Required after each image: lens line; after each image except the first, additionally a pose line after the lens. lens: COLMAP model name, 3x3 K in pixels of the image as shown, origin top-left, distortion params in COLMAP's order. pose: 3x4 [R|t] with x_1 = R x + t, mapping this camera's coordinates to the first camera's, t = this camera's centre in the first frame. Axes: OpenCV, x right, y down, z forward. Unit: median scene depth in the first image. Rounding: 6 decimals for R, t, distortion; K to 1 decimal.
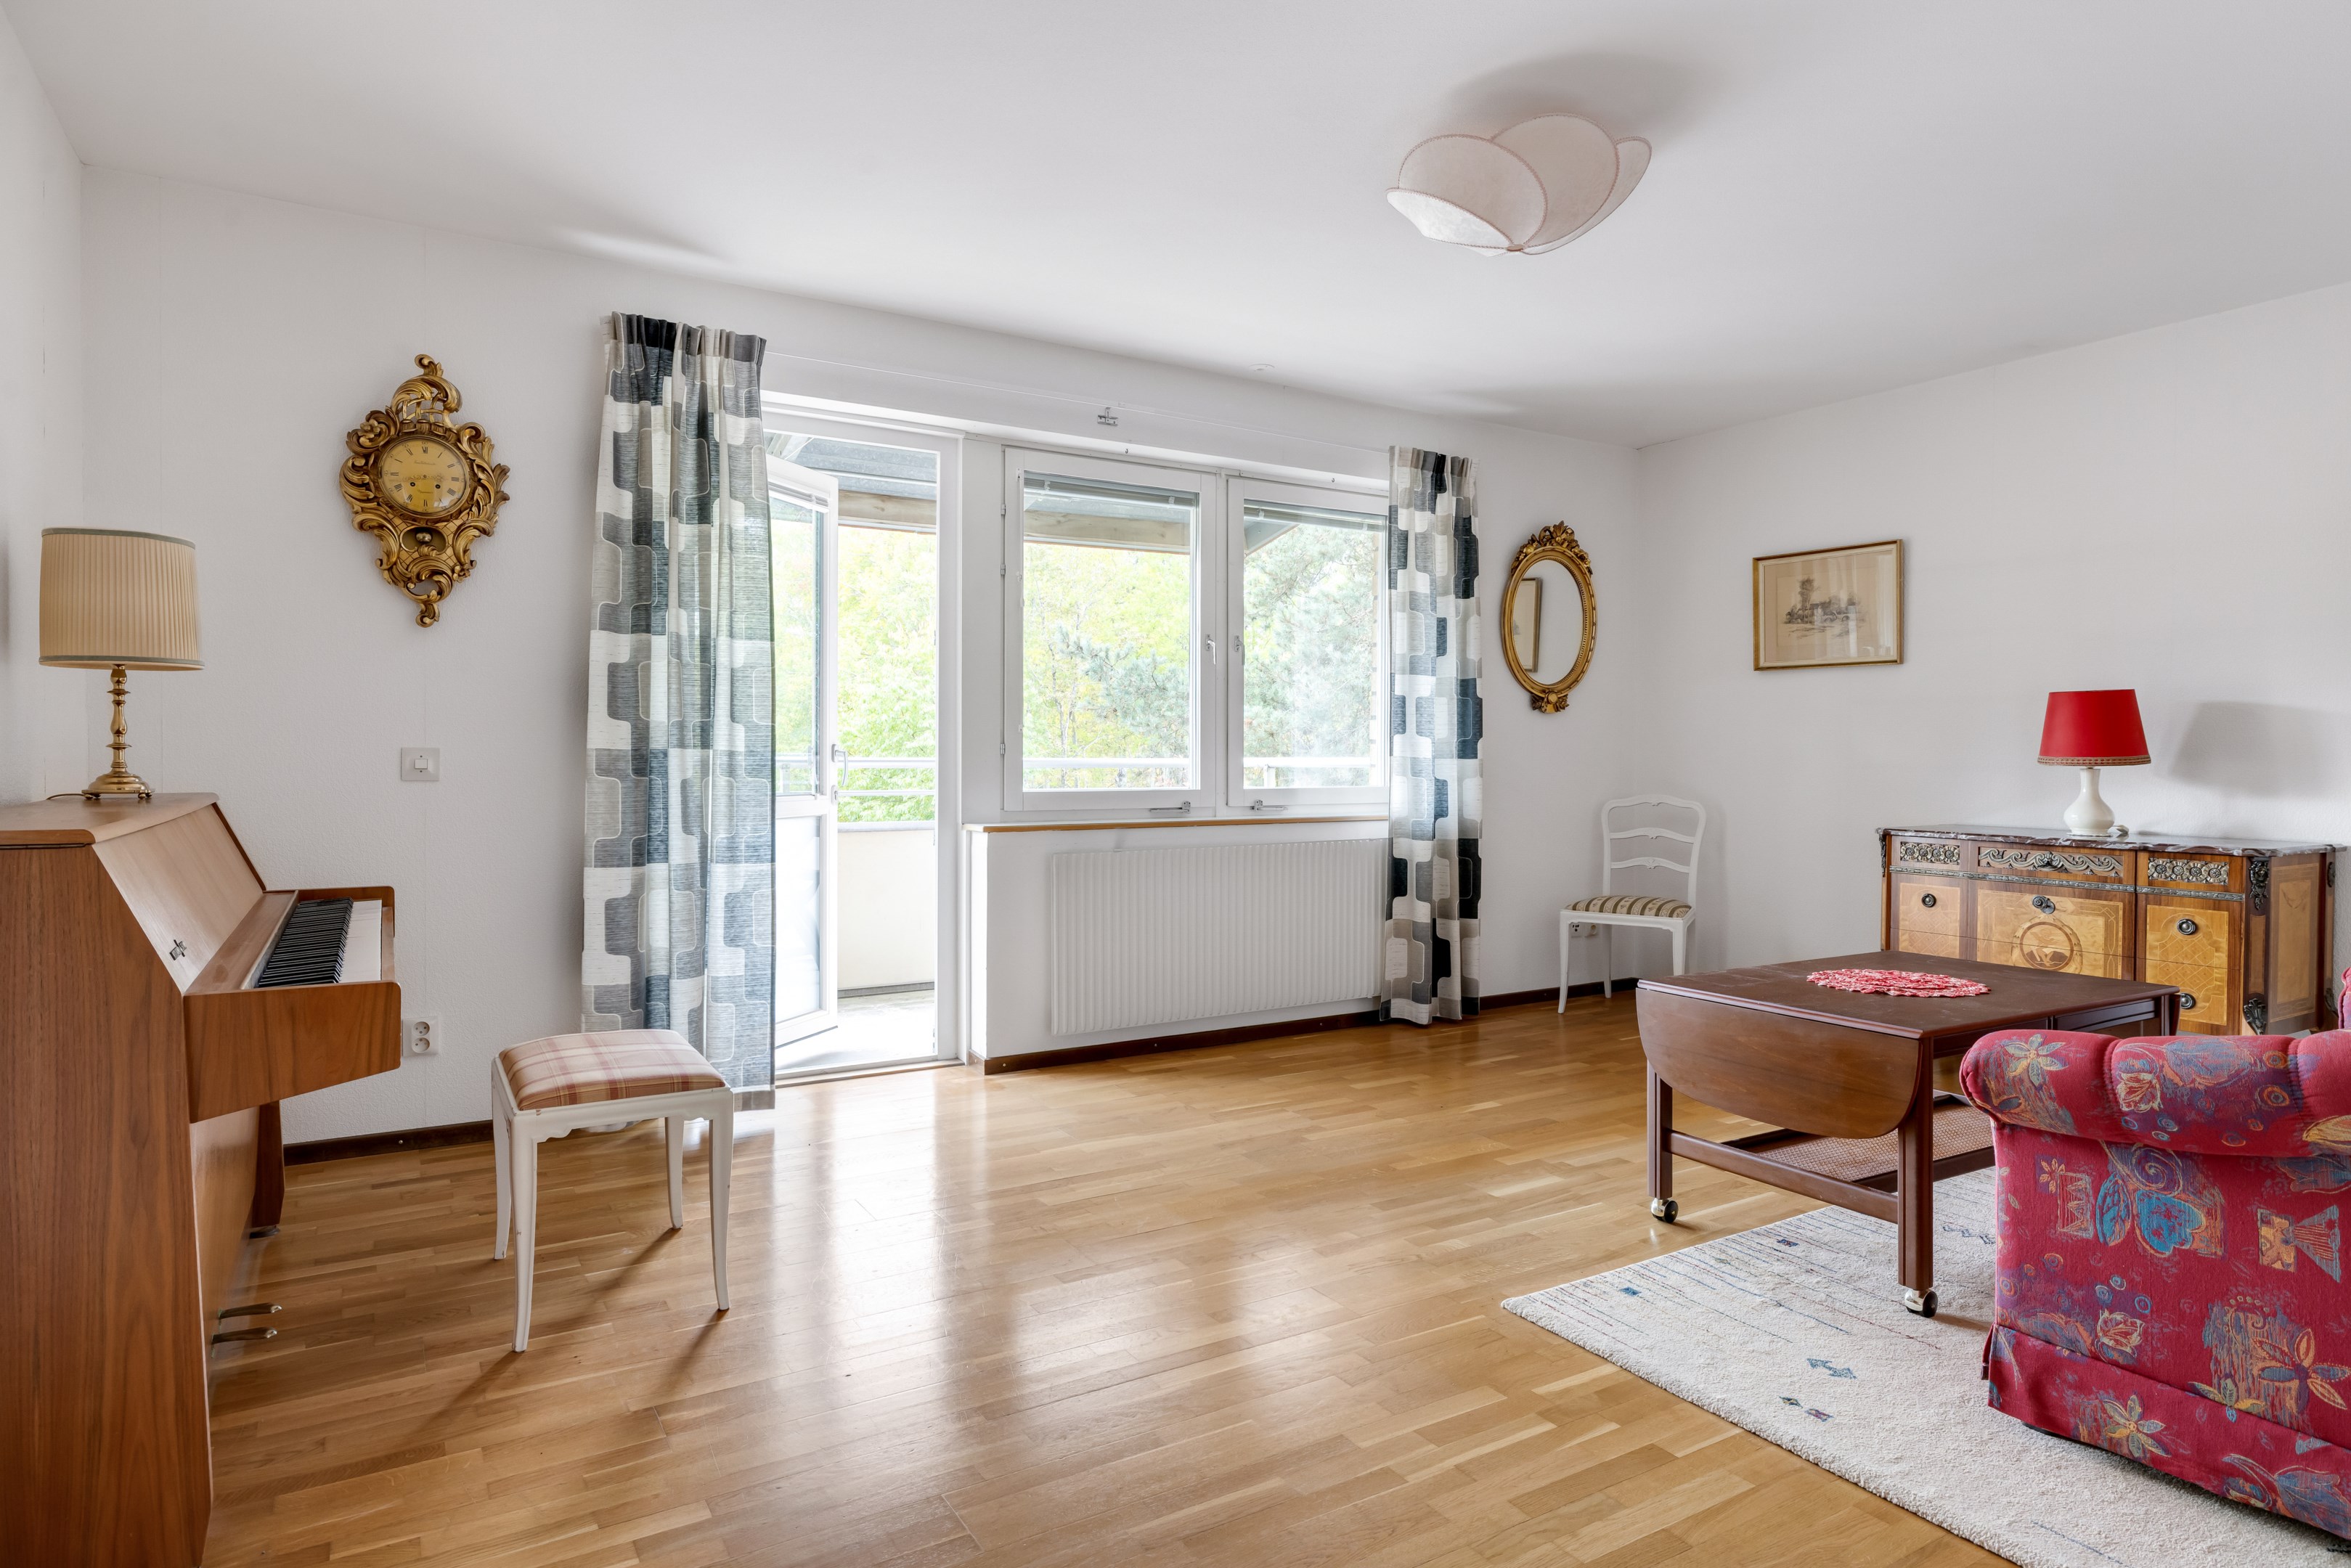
lens RADIAL K [[1321.2, 0, 1216.3], [0, 1321.2, 776.8], [0, 0, 1]] dist [-0.002710, -0.001017]
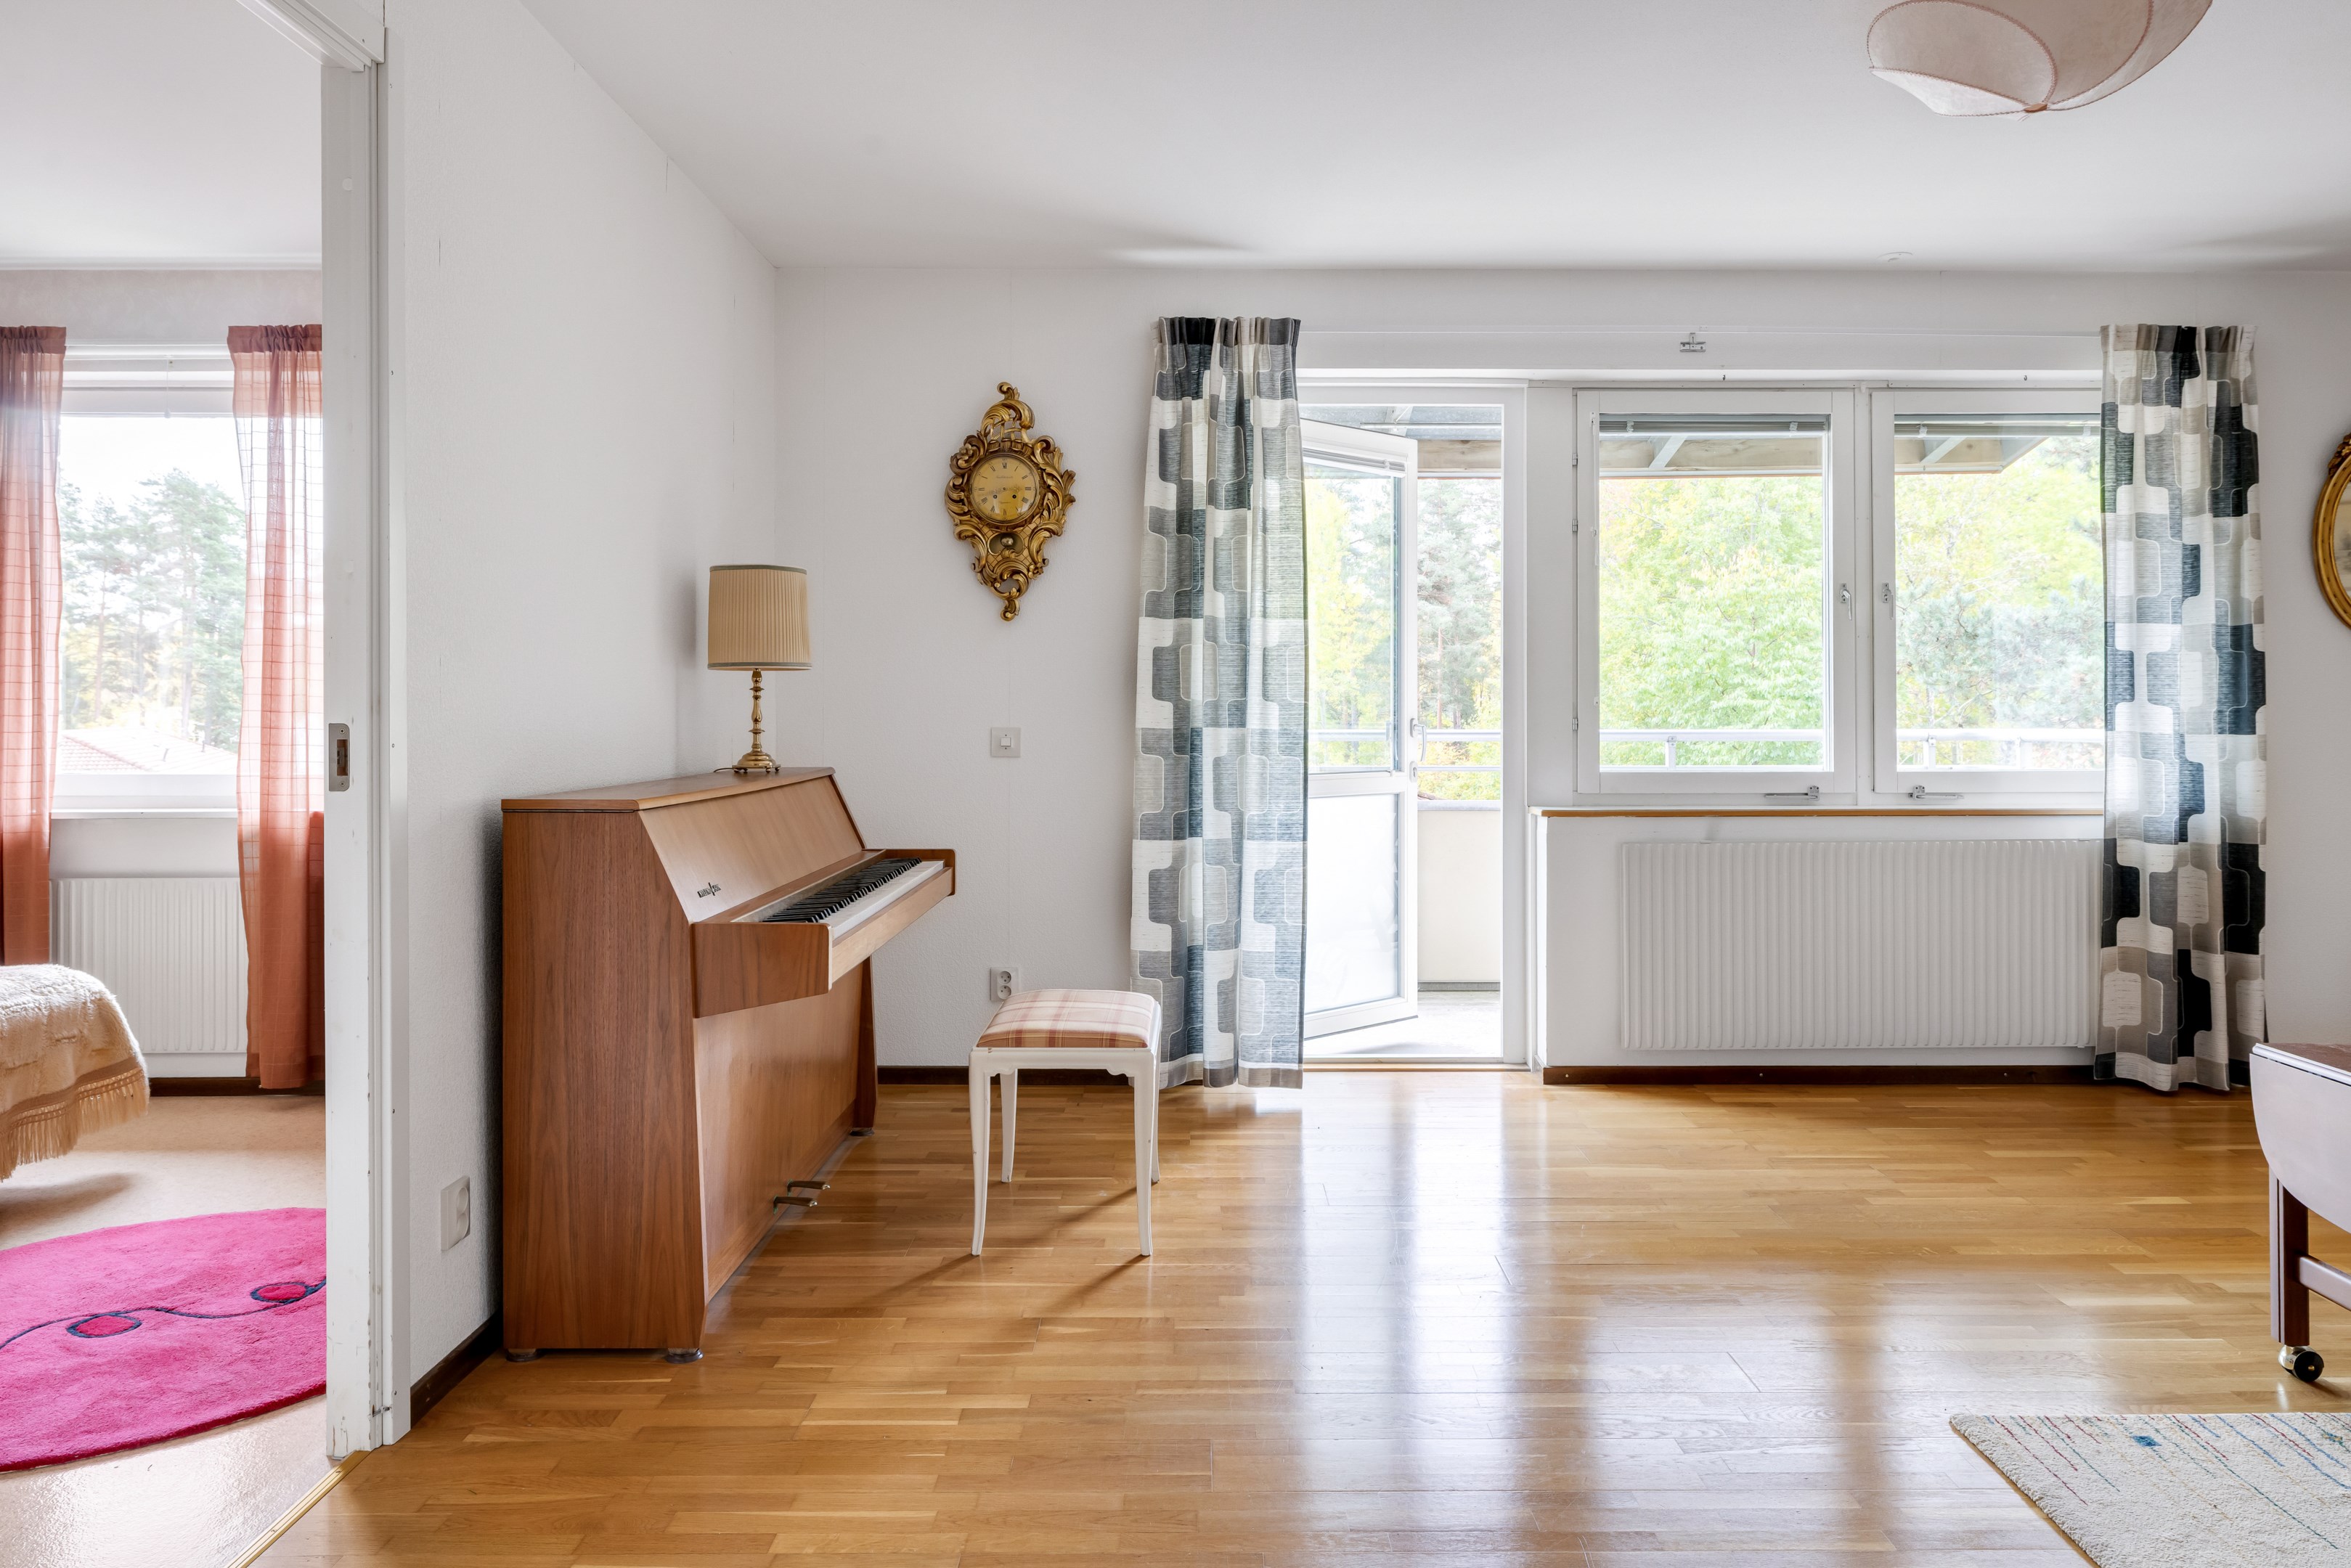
lens RADIAL K [[1569.3, 0, 1229.5], [0, 1569.3, 711.1], [0, 0, 1]] dist [-0.014831, 0.008788]
pose [[0.856569, -0.004587, -0.516012, 0.227924], [-0.005377, 0.999827, -0.017812, -0.011905], [0.516005, 0.018031, 0.856396, -0.044554]]
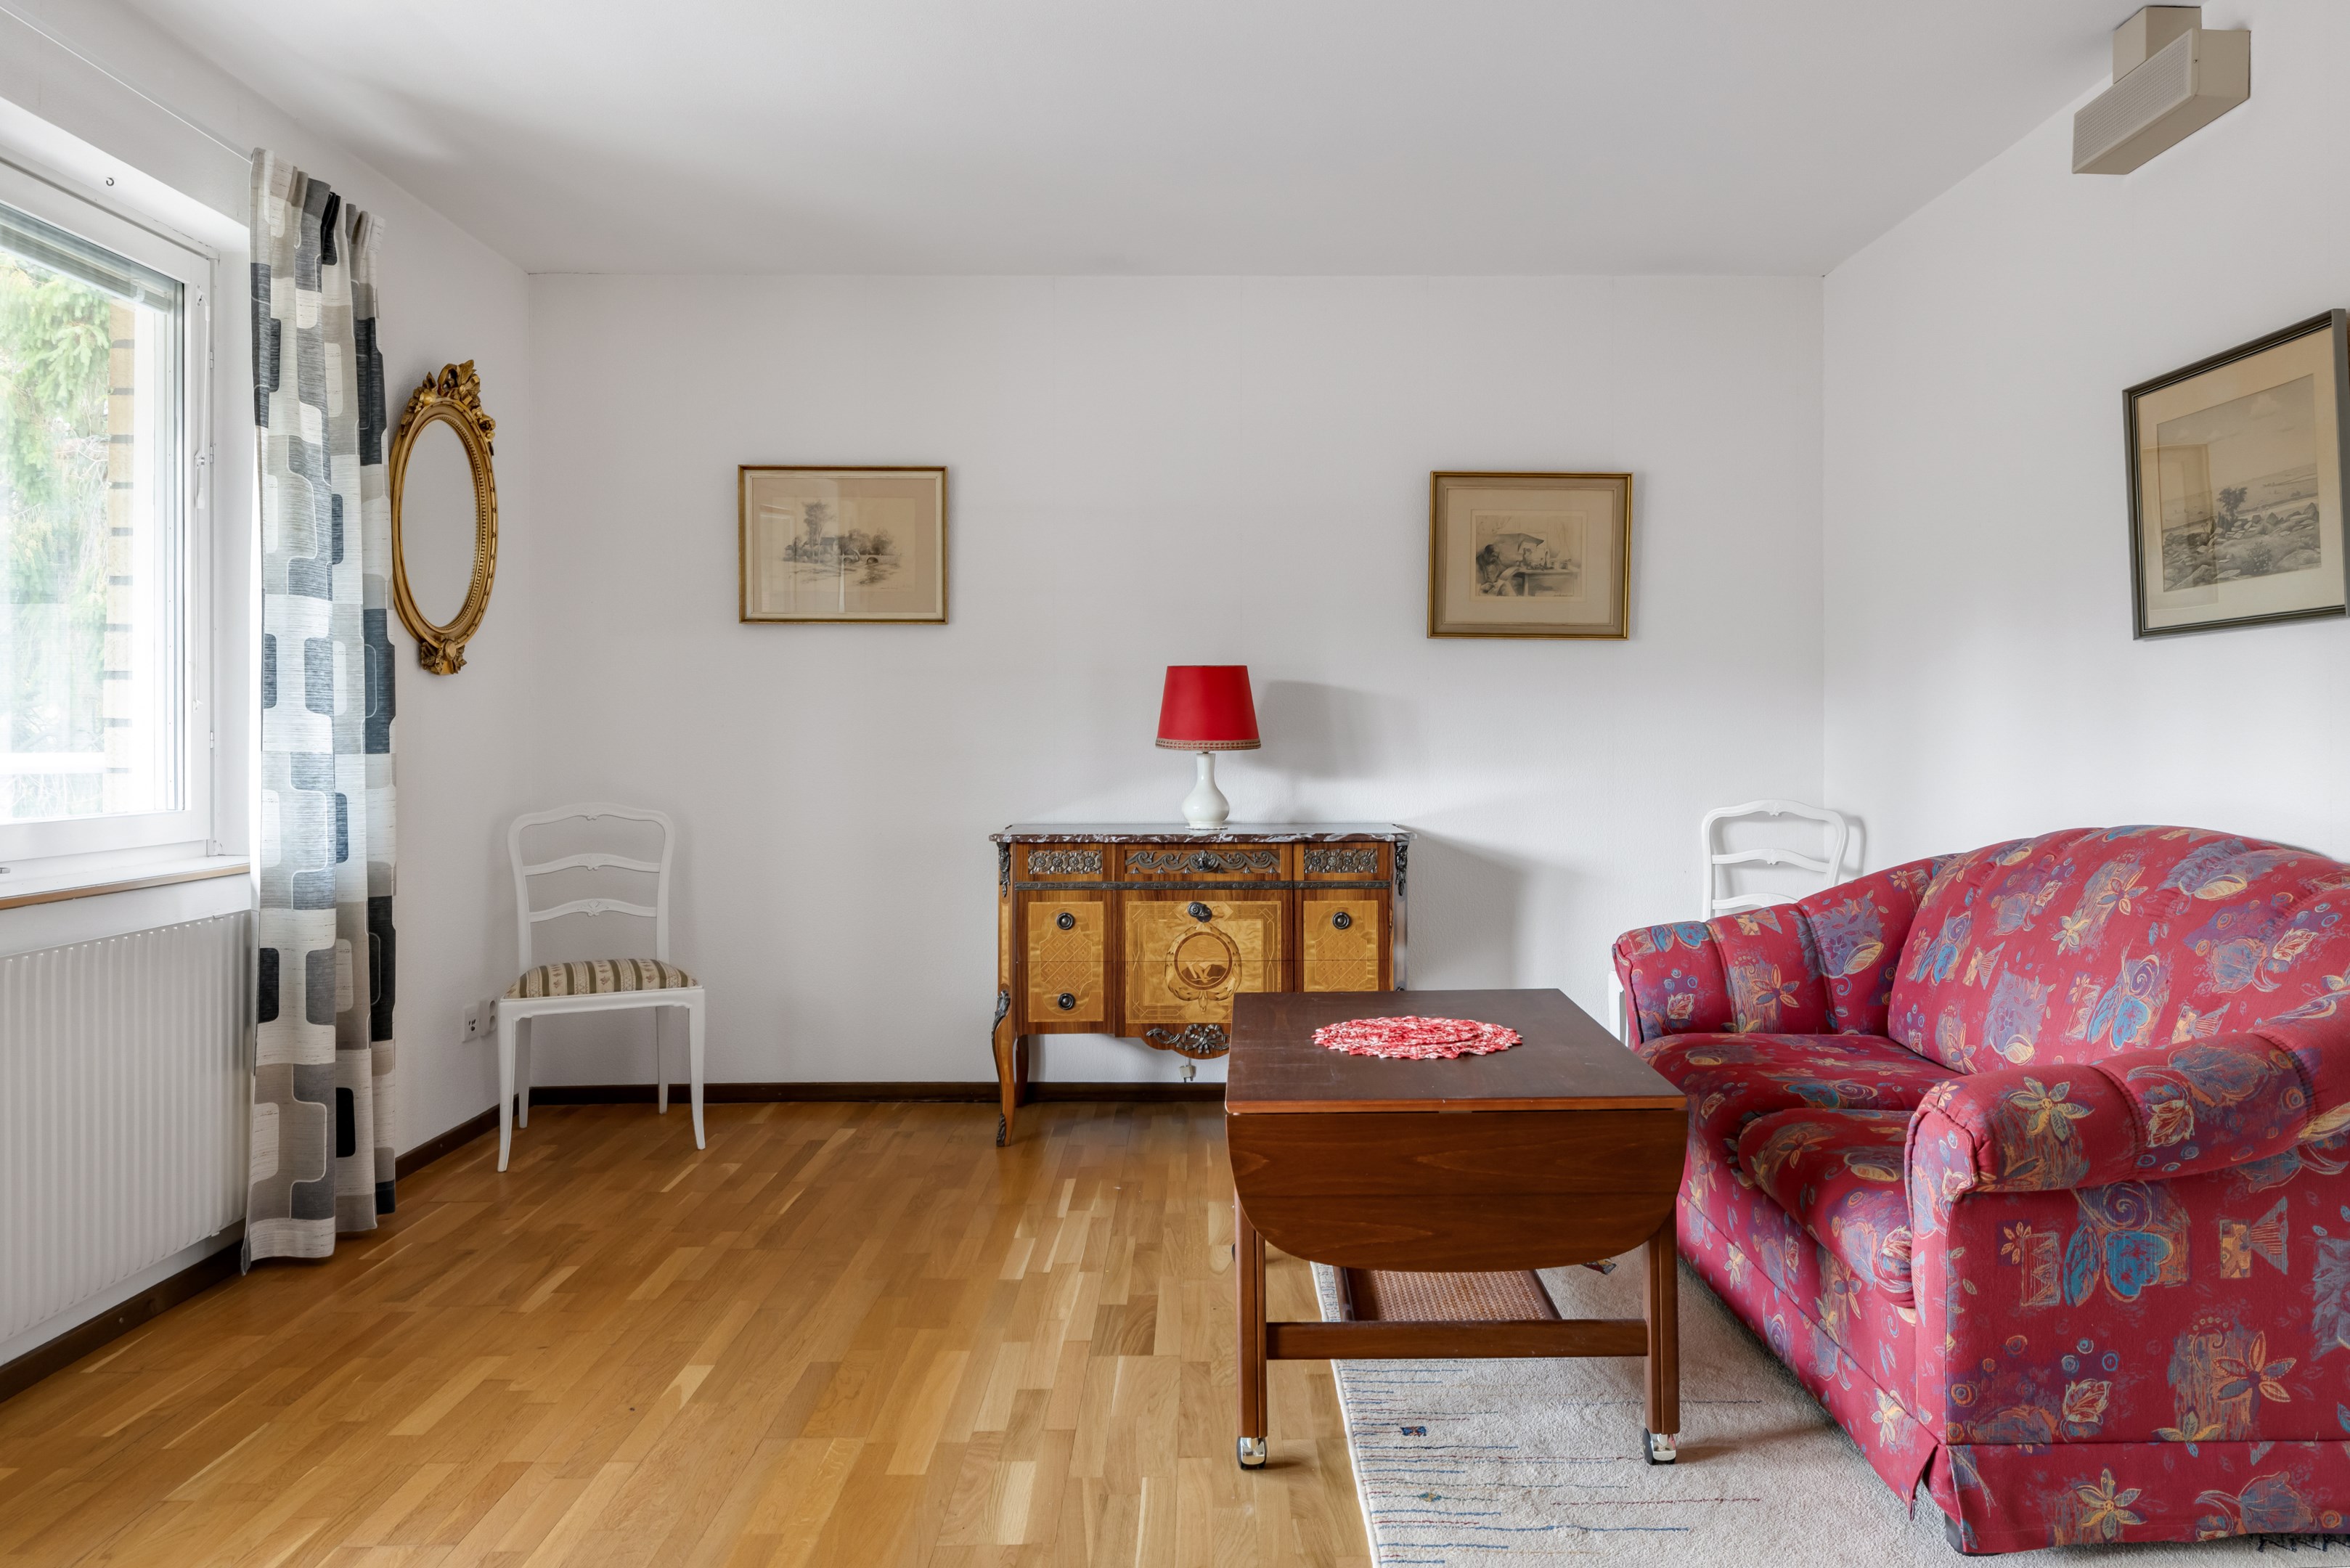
lens RADIAL K [[1568.7, 0, 1282.4], [0, 1568.7, 735.4], [0, 0, 1]] dist [-0.014831, 0.008788]
pose [[0.522109, -0.006957, 0.852850, -0.247206], [0.023216, 0.999712, -0.006058, -0.012445], [-0.852562, 0.022962, 0.522121, 0.480759]]
